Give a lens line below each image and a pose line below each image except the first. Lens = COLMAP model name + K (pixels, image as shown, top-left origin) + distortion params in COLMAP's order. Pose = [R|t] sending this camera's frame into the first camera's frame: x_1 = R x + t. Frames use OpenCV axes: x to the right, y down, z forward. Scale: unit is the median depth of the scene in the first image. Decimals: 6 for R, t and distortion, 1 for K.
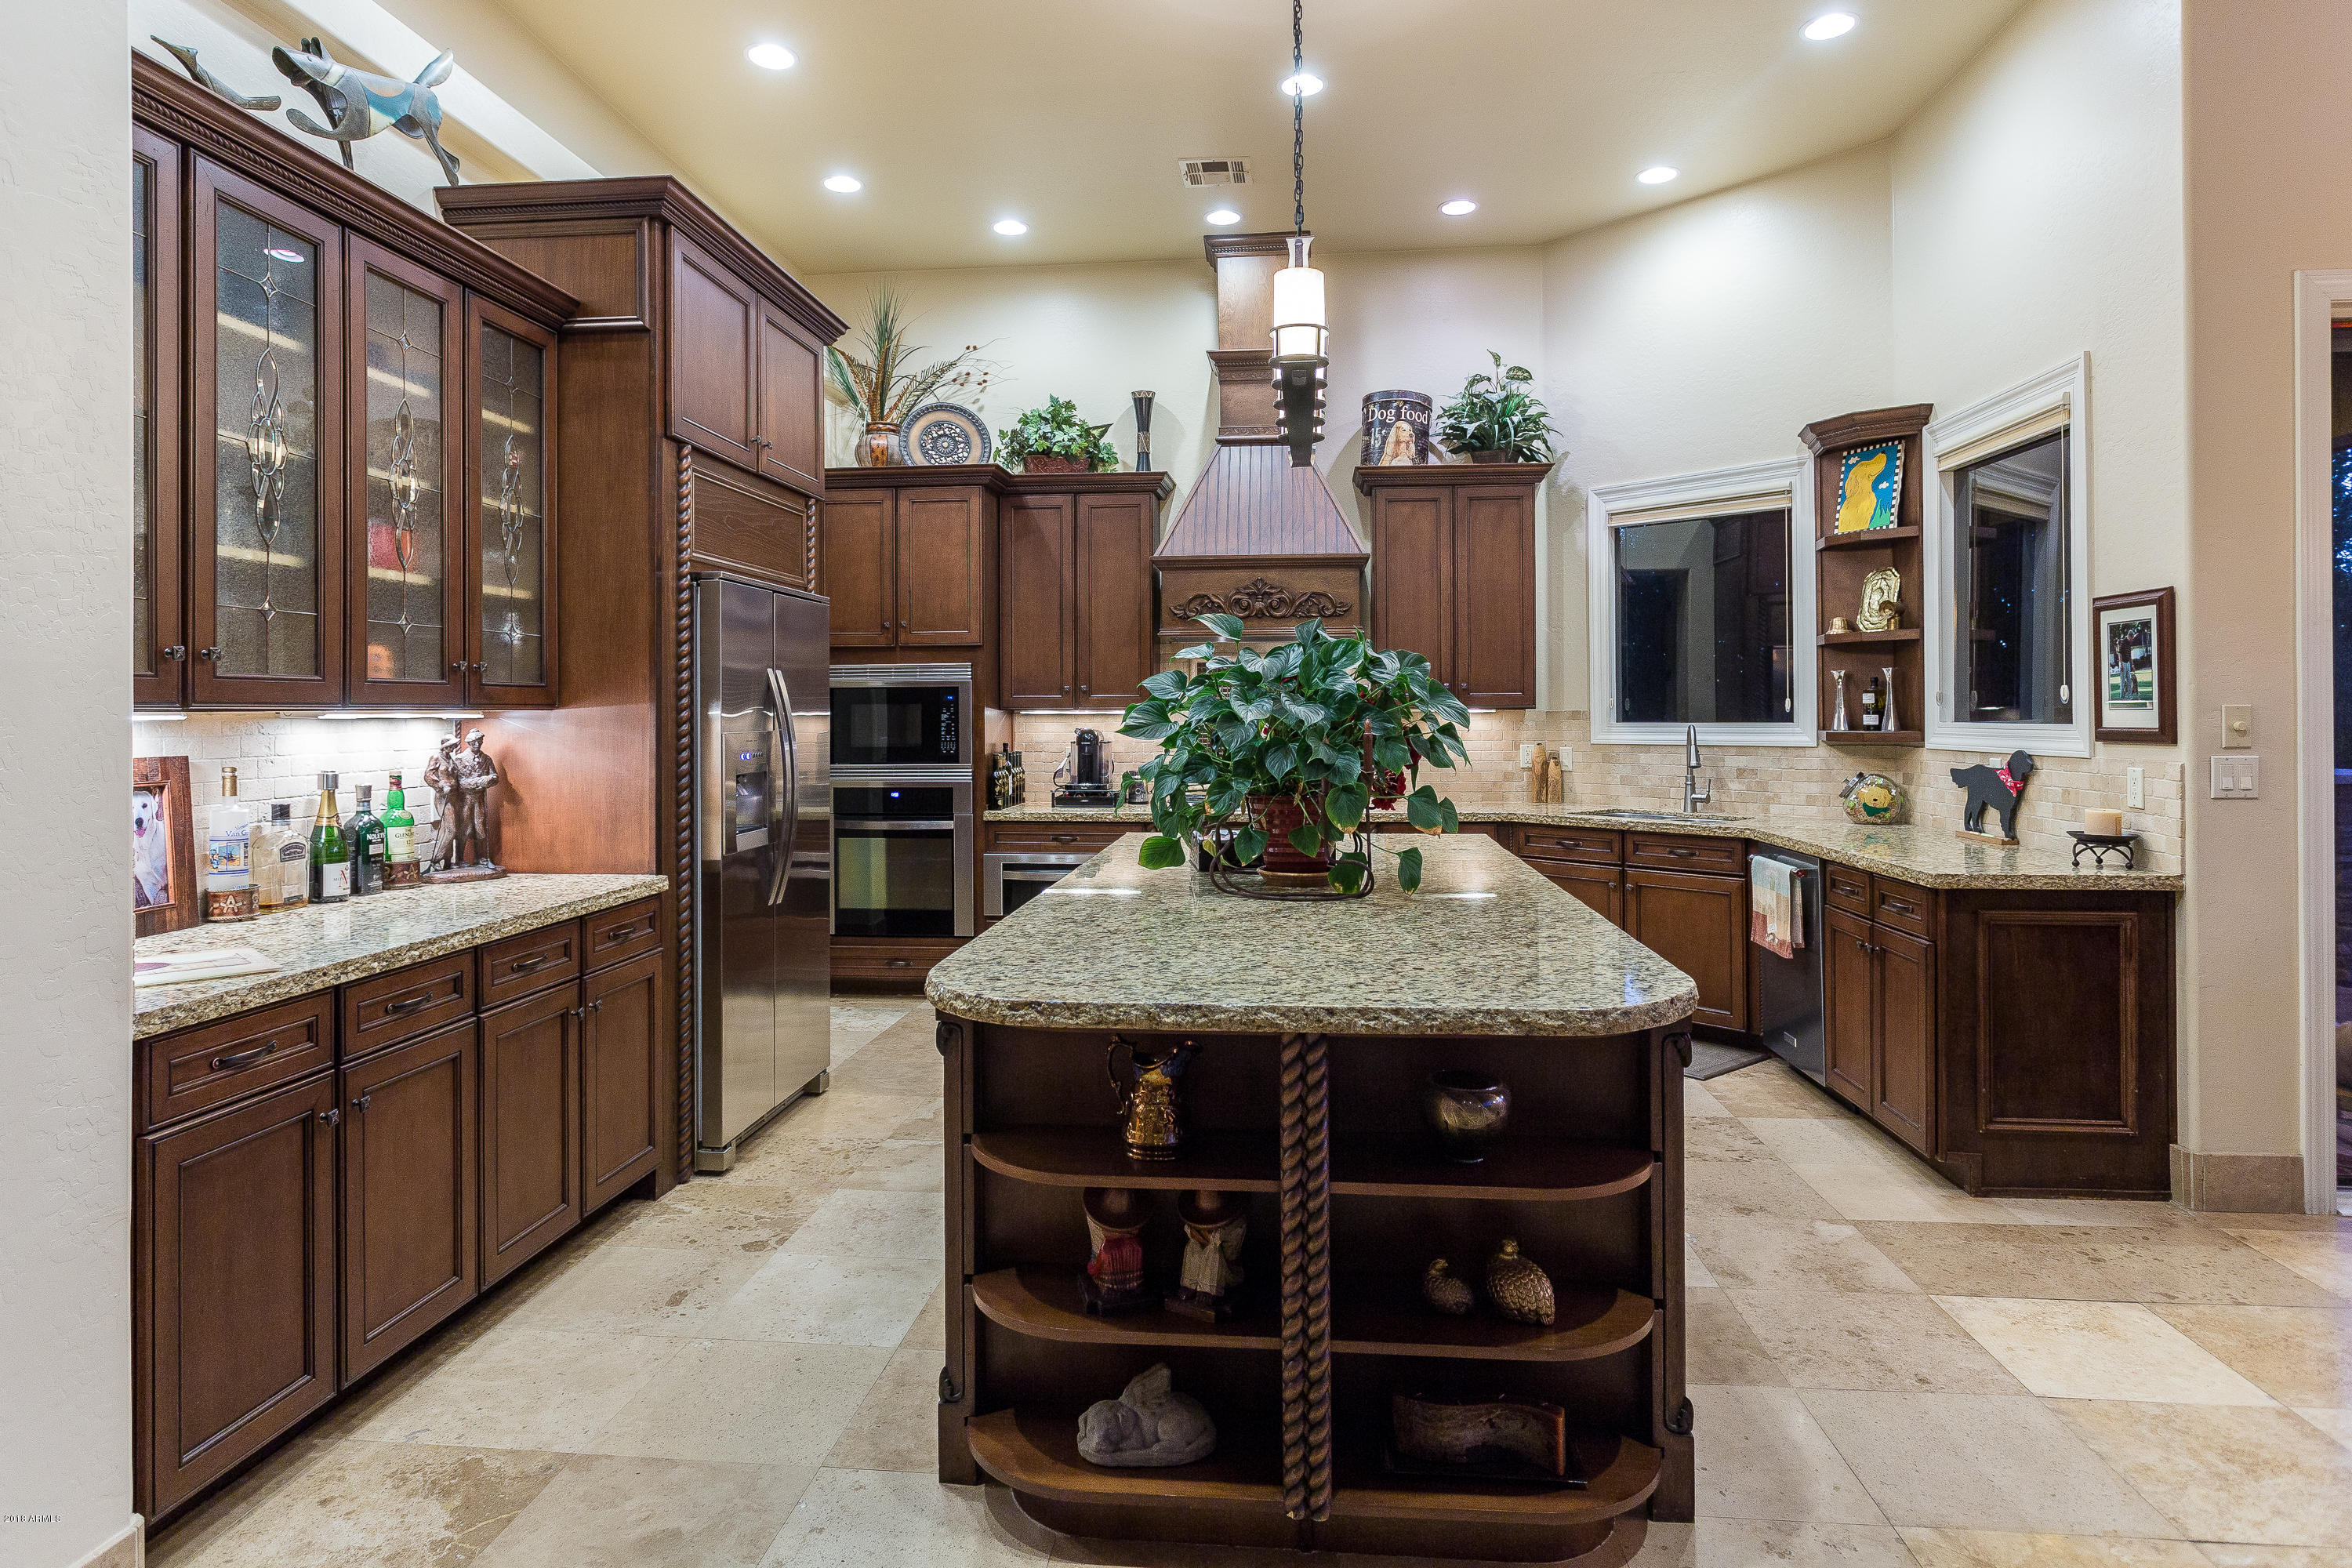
lens RADIAL K [[1339.9, 0, 1170.6], [0, 1339.9, 702.9], [0, 0, 1]] dist [-0.001263, 0.000808]
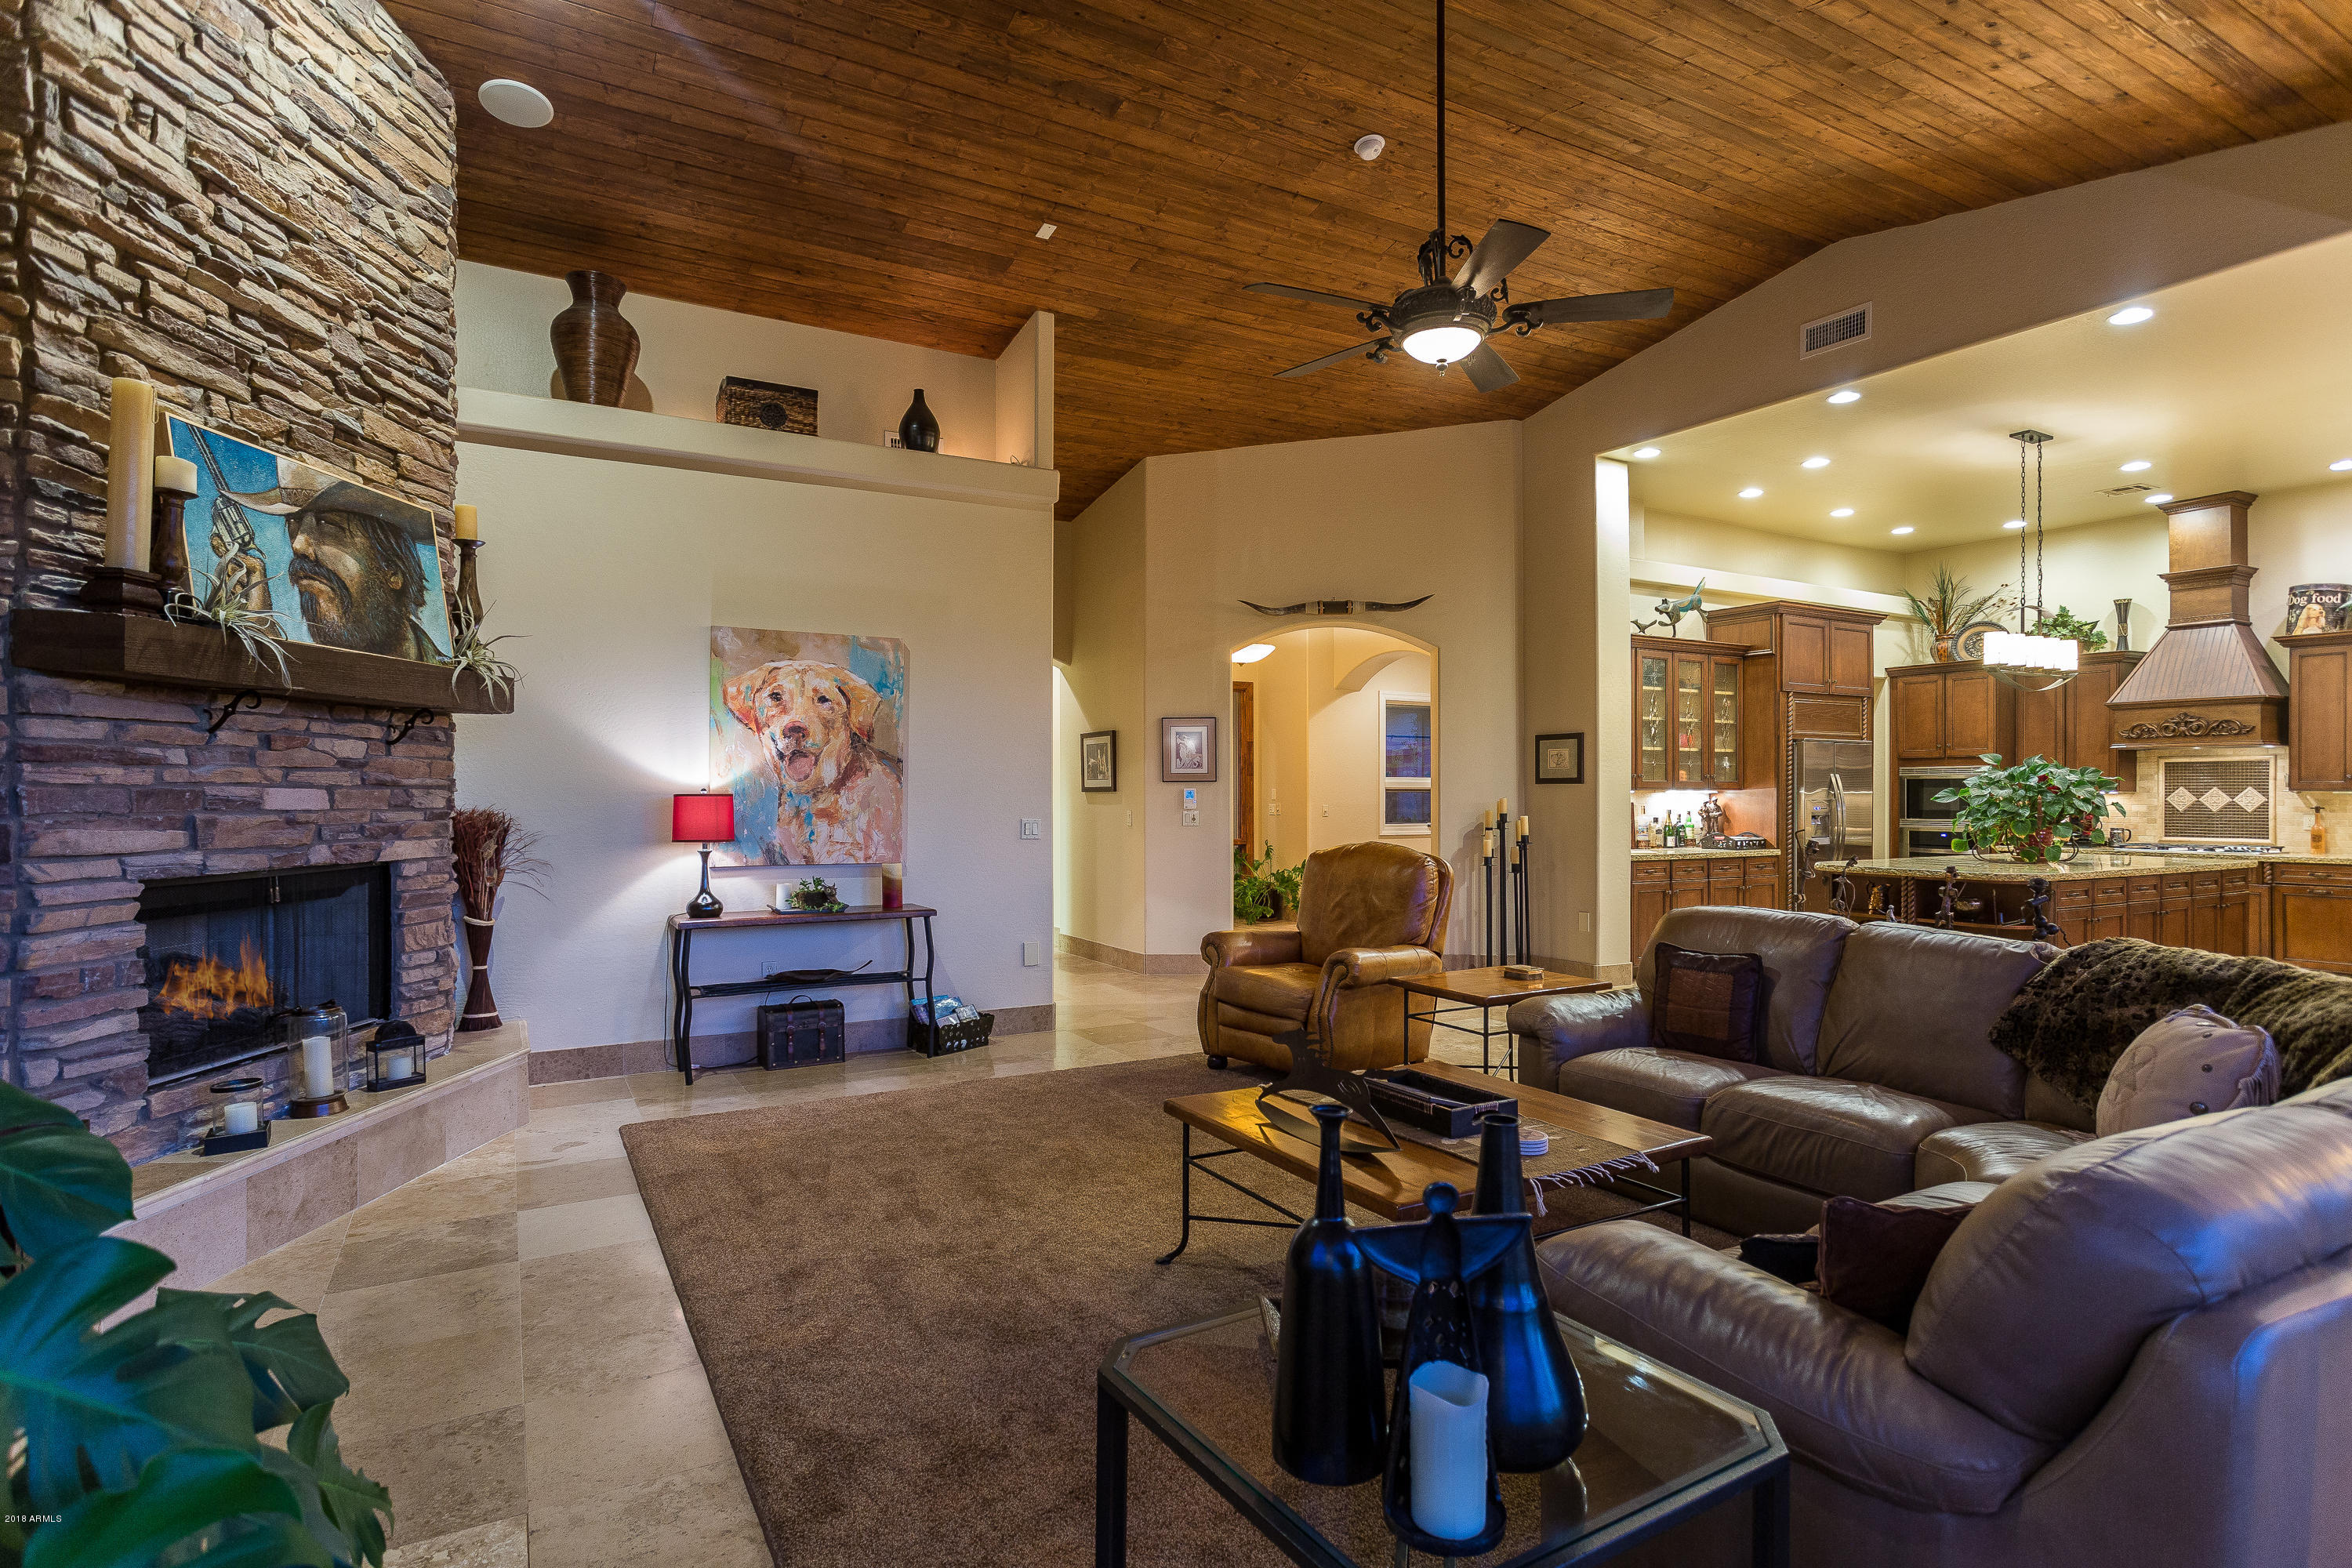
lens RADIAL K [[1179.2, 0, 1164.3], [0, 1179.2, 791.9], [0, 0, 1]] dist [-0.000007, 0.000642]
pose [[0.569099, 0.005175, -0.822253, 0.737909], [0.001275, 0.999973, 0.007175, -0.008410], [0.822268, -0.005132, 0.569077, -1.174230]]
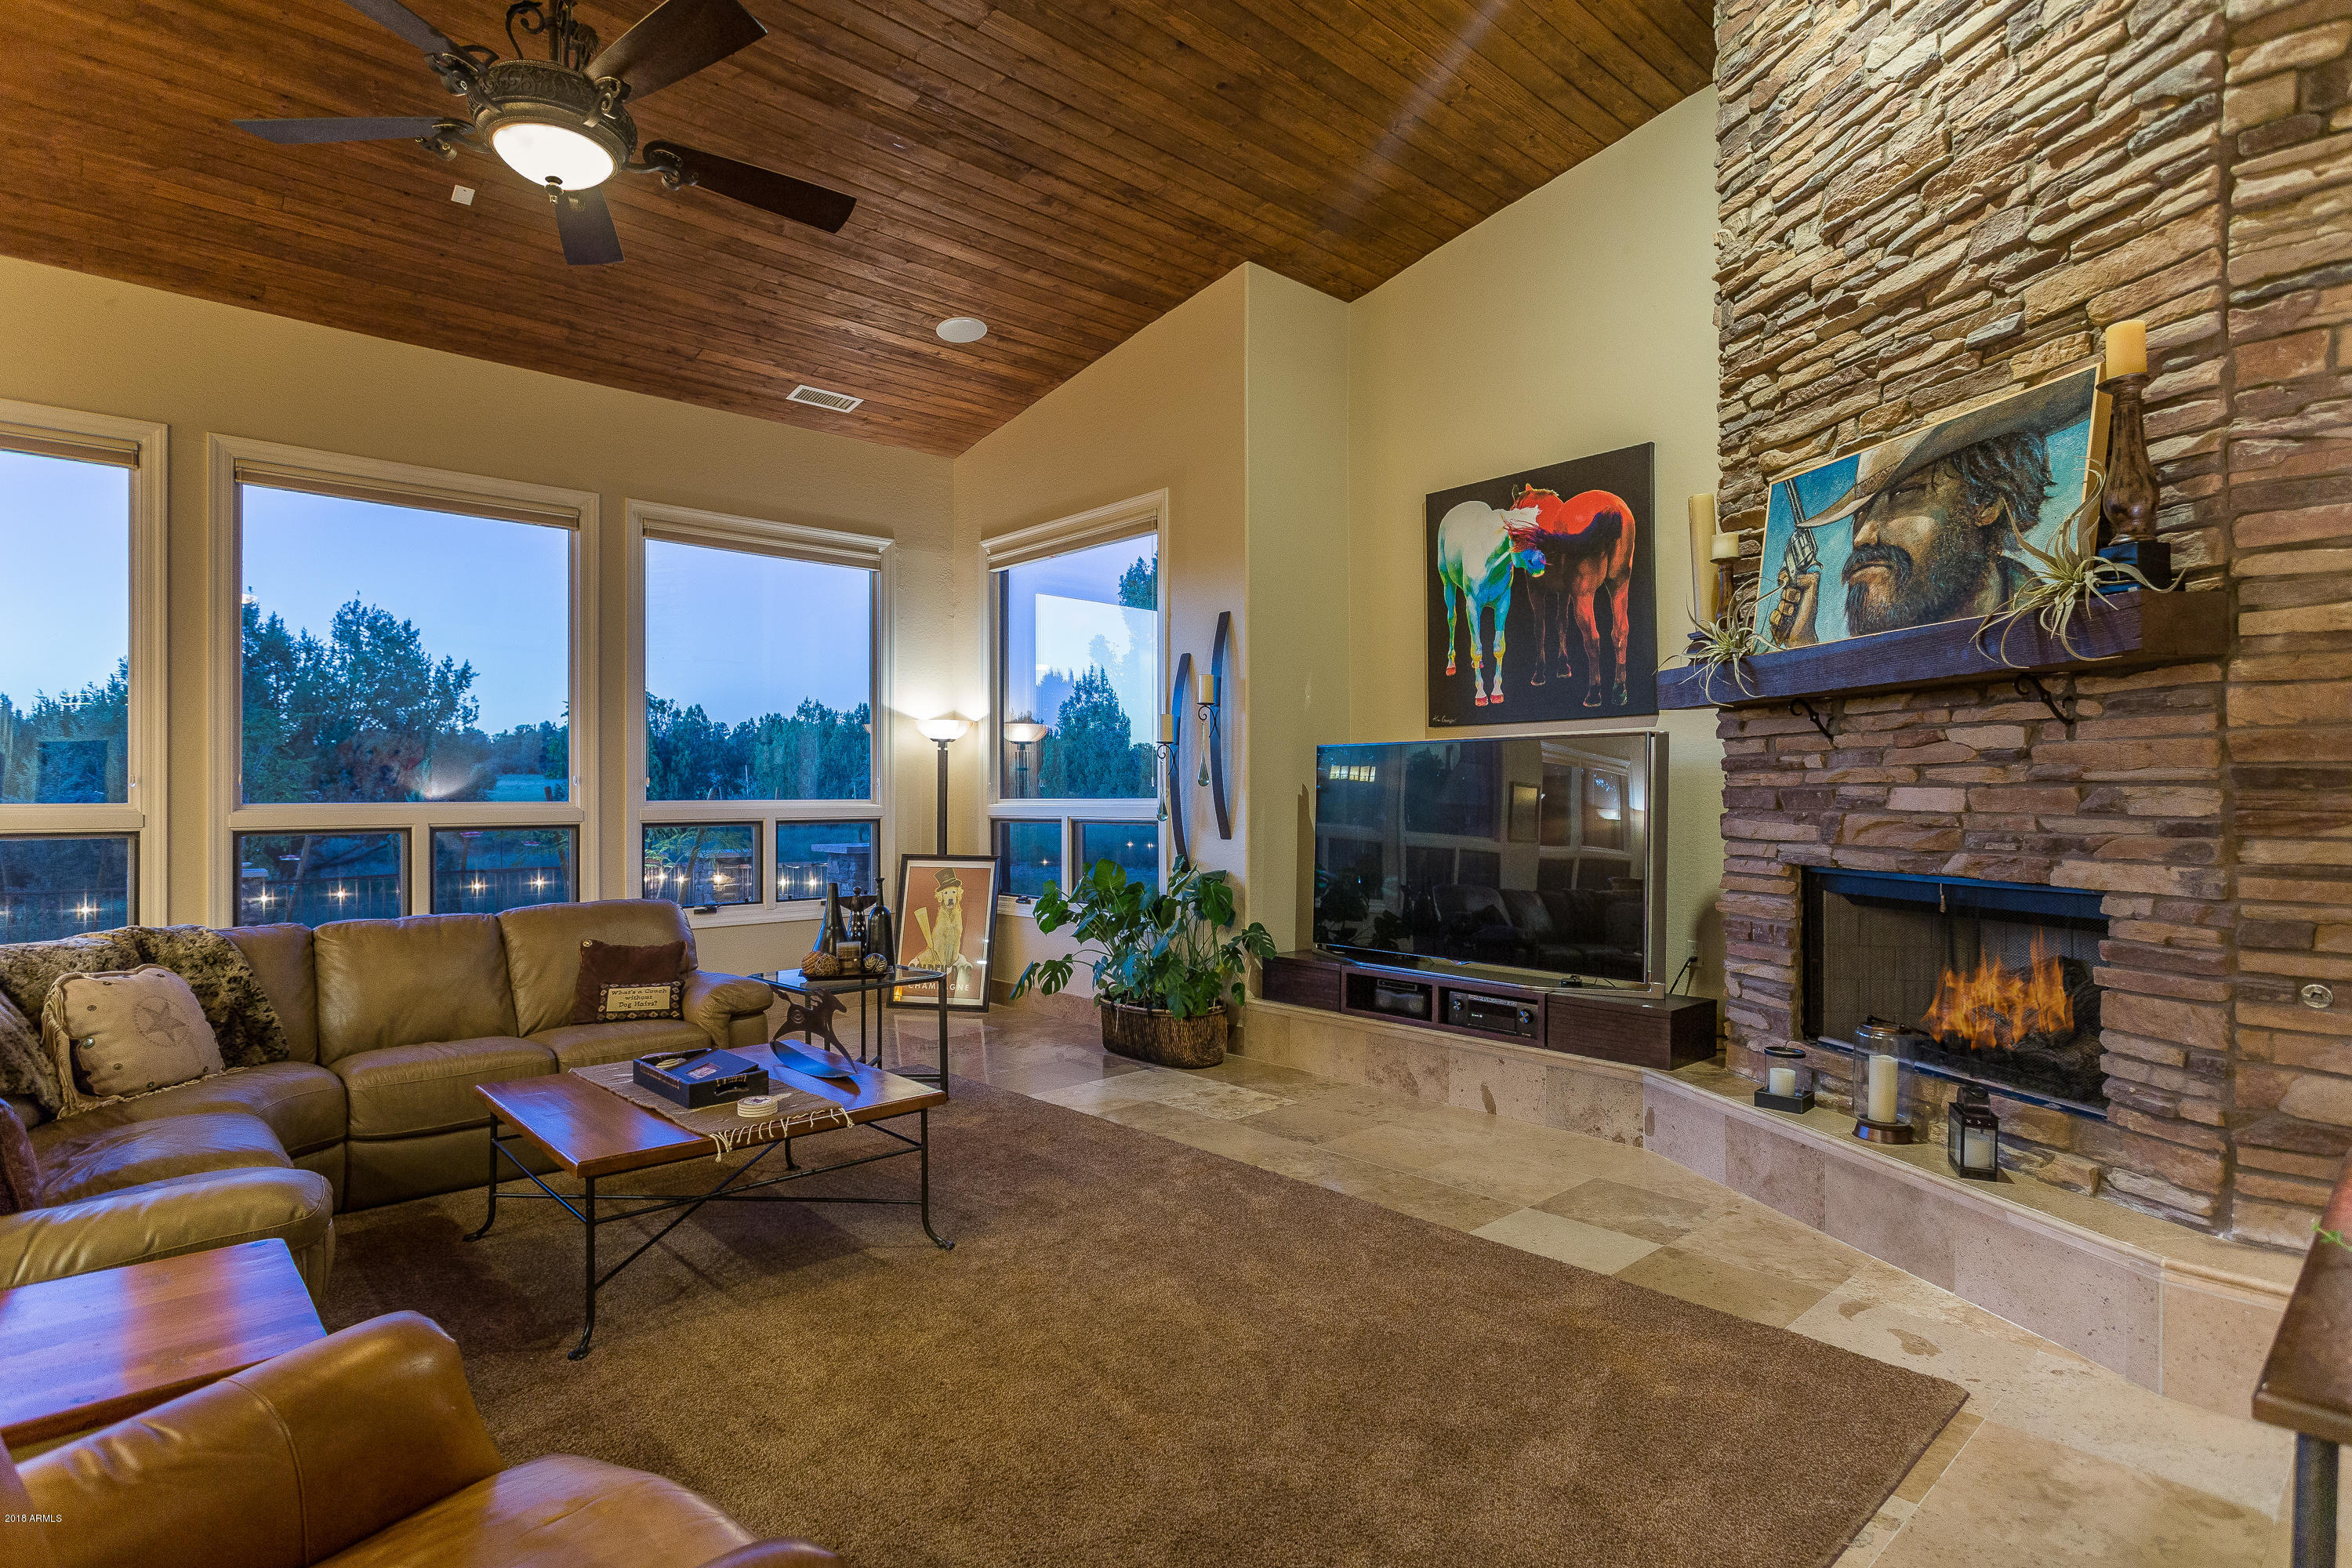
lens RADIAL K [[1191.1, 0, 1167.9], [0, 1191.1, 786.0], [0, 0, 1]] dist [-0.000150, 0.000094]
pose [[-0.742765, 0.012466, 0.669437, -0.478009], [0.003855, 0.999890, -0.014343, 0.002686], [-0.669542, -0.008073, -0.742731, -0.287285]]
